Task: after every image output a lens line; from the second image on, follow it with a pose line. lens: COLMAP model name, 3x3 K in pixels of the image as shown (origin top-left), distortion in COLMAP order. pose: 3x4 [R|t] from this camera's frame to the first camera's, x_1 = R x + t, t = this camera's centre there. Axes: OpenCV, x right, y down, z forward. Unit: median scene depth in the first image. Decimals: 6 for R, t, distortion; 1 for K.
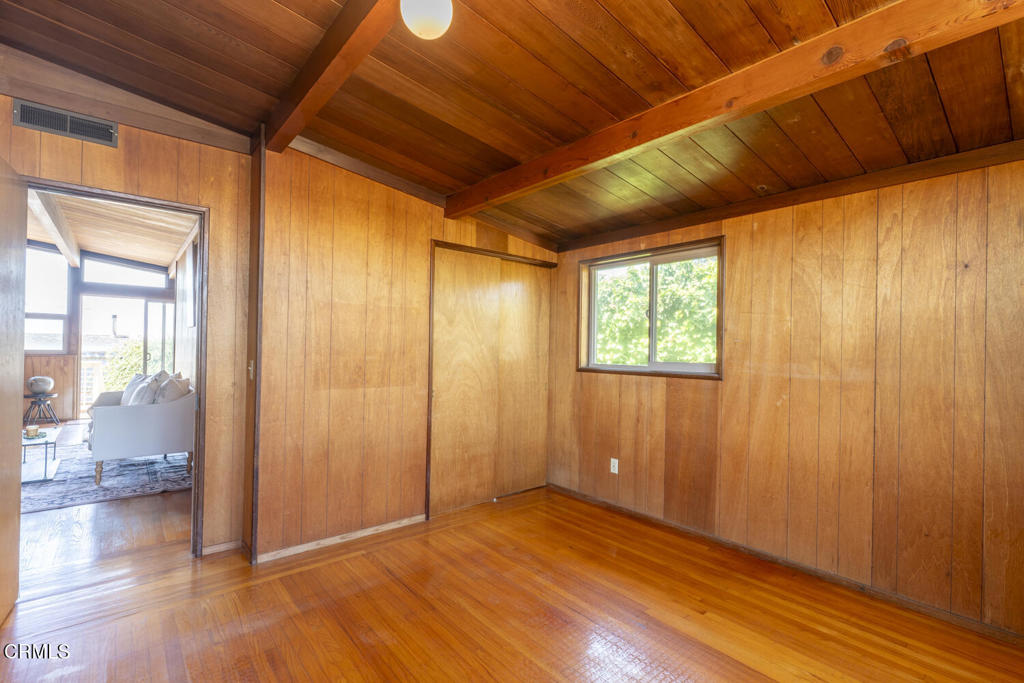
lens RADIAL K [[466.8, 0, 512.0], [0, 466.8, 341.5], [0, 0, 1]] dist [-0.001042, -0.000110]
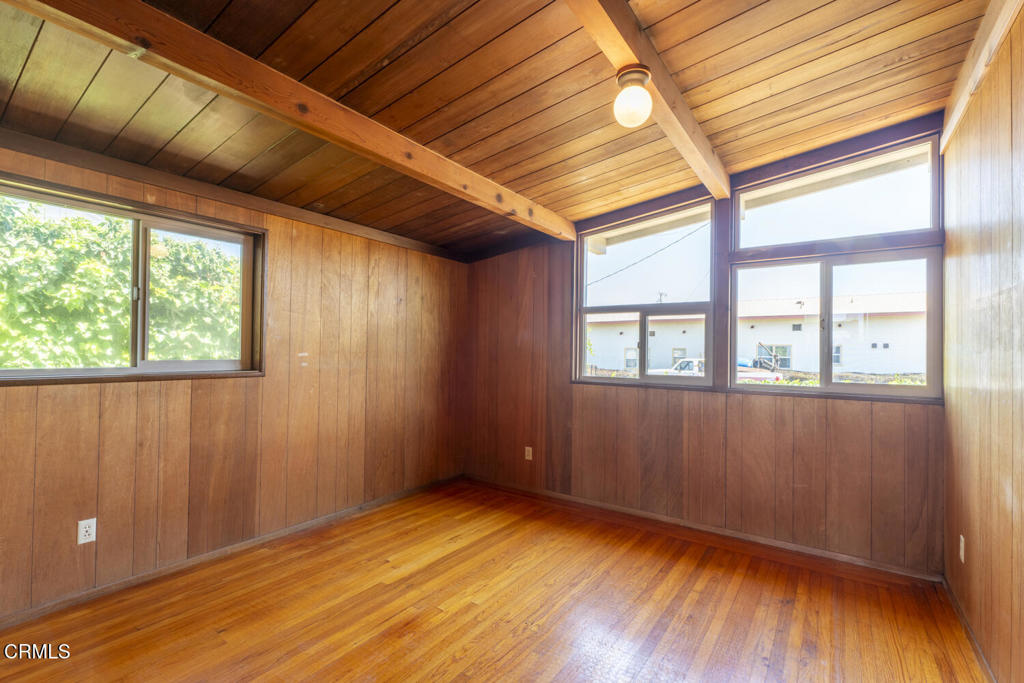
lens RADIAL K [[466.8, 0, 512.0], [0, 466.8, 341.5], [0, 0, 1]] dist [-0.001042, -0.000110]
pose [[-0.257515, -0.002757, 0.966270, -0.663682], [-0.033170, 0.999432, -0.005989, -0.001750], [-0.965705, -0.033593, -0.257460, 0.781353]]
